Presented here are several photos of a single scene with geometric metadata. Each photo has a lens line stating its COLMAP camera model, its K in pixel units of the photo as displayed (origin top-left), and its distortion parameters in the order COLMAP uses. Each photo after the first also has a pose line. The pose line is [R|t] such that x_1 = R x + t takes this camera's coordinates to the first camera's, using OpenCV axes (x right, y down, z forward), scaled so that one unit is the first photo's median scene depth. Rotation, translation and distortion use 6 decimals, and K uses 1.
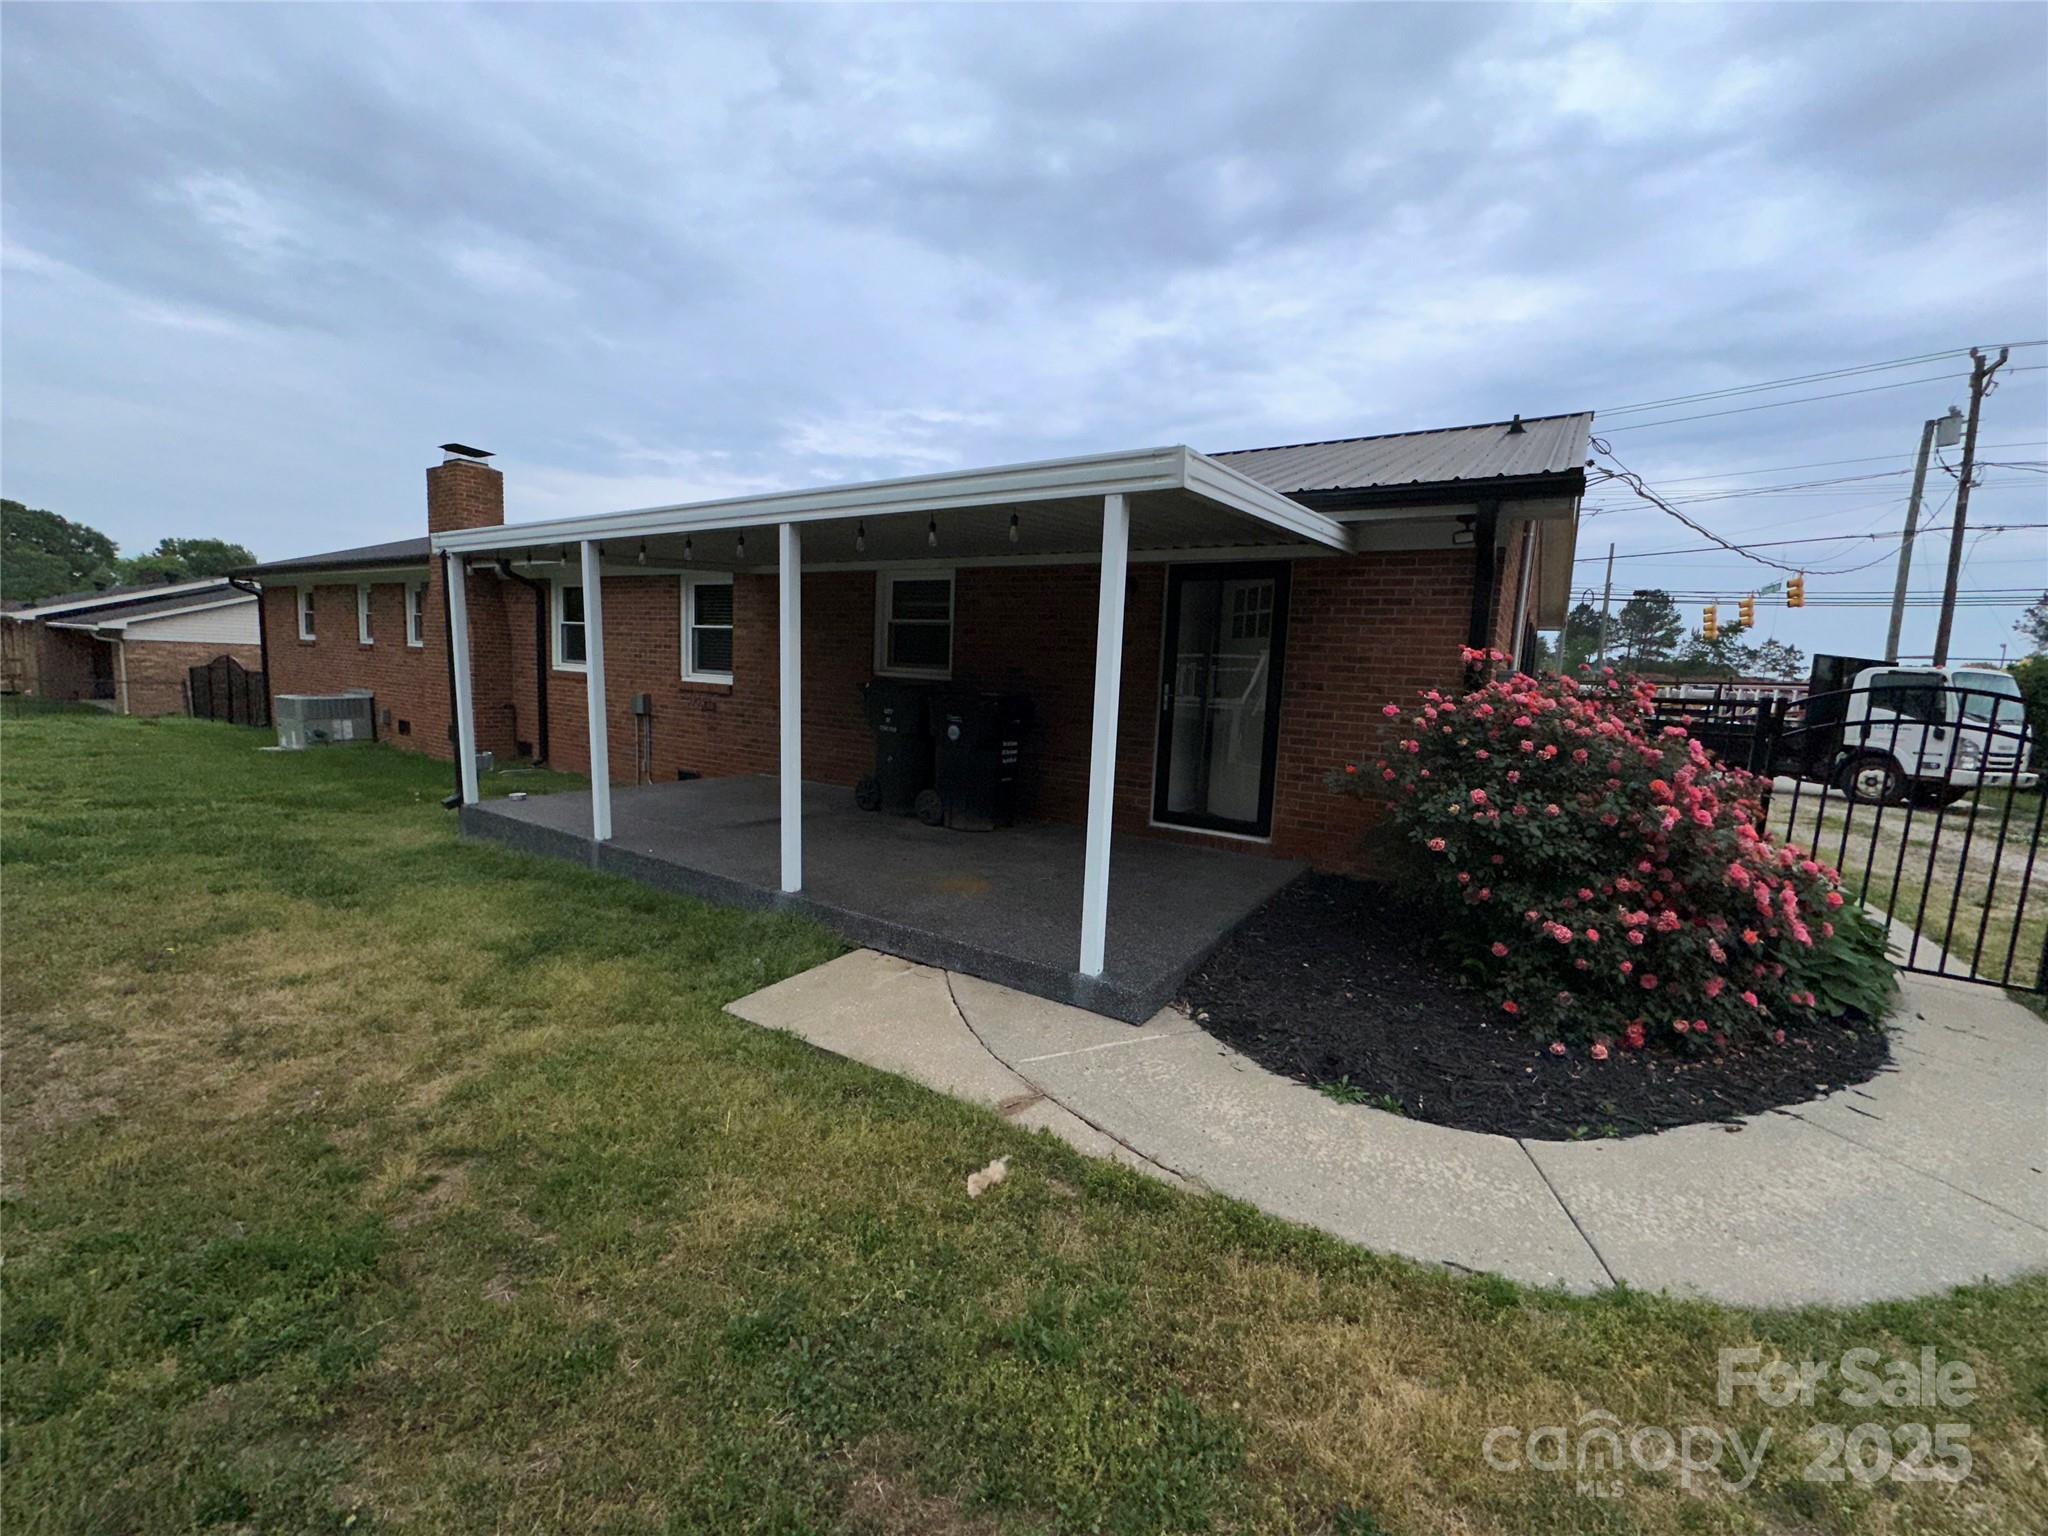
lens RADIAL K [[816.9, 0, 1038.0], [0, 816.9, 765.3], [0, 0, 1]] dist [-0.002751, 0.000710]
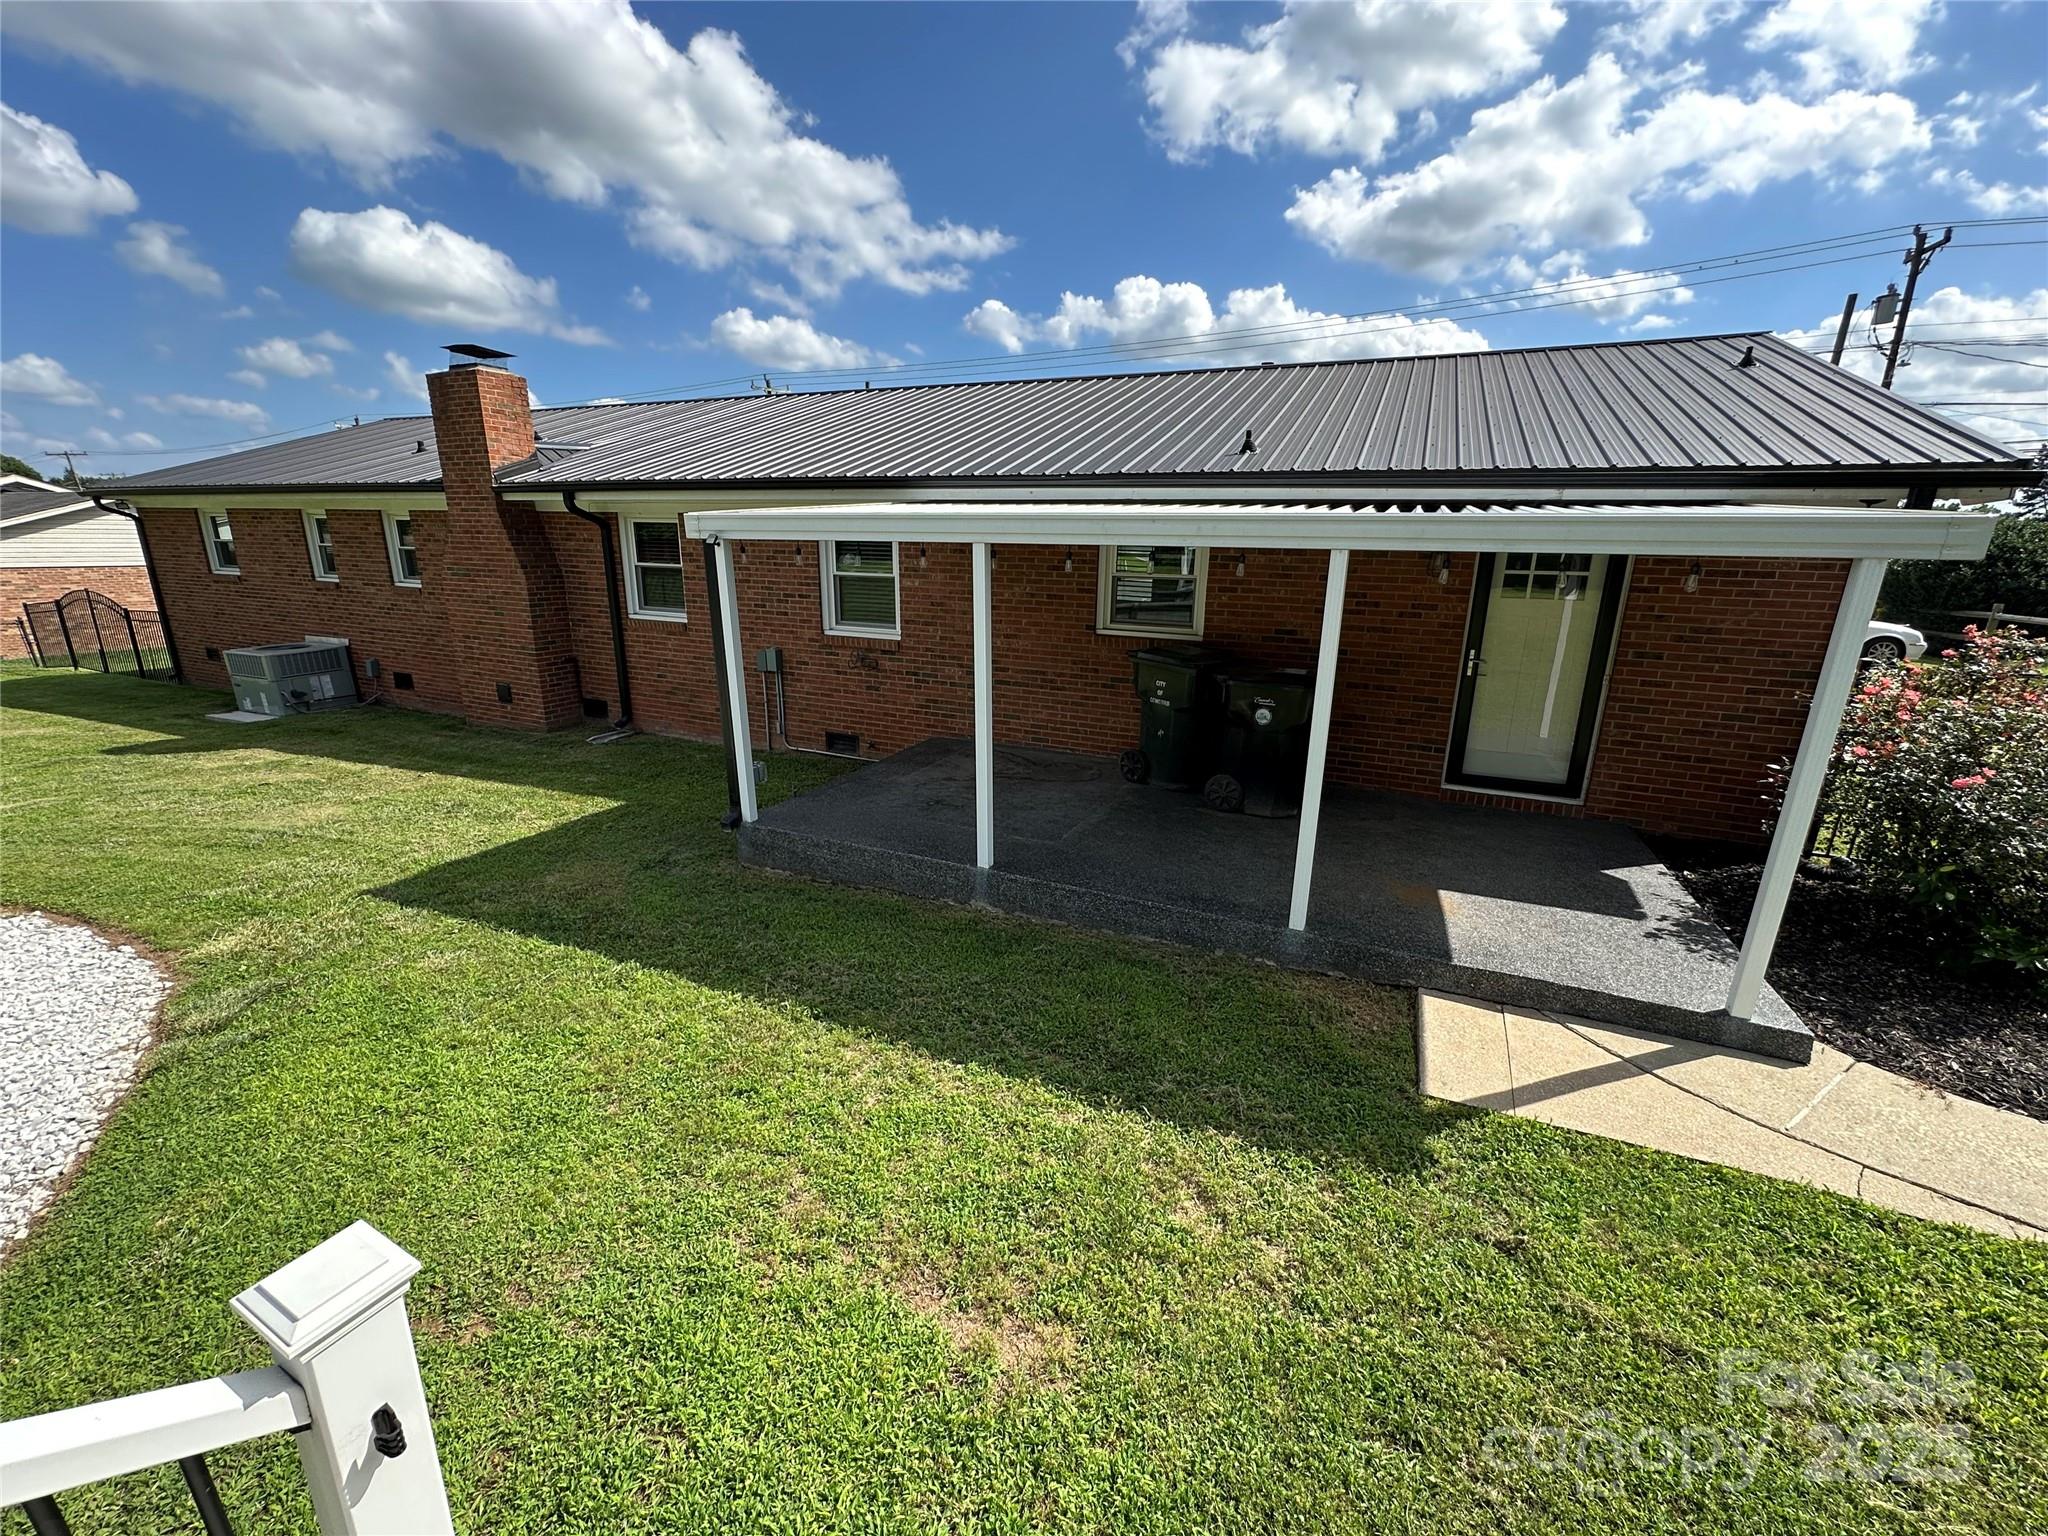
lens RADIAL K [[816.9, 0, 1029.5], [0, 816.9, 762.7], [0, 0, 1]] dist [-0.002751, 0.000710]
pose [[0.987982, -0.070260, 0.137677, -0.580232], [0.047349, 0.985468, 0.163129, -0.168454], [-0.147137, -0.154650, 0.976951, 0.097661]]
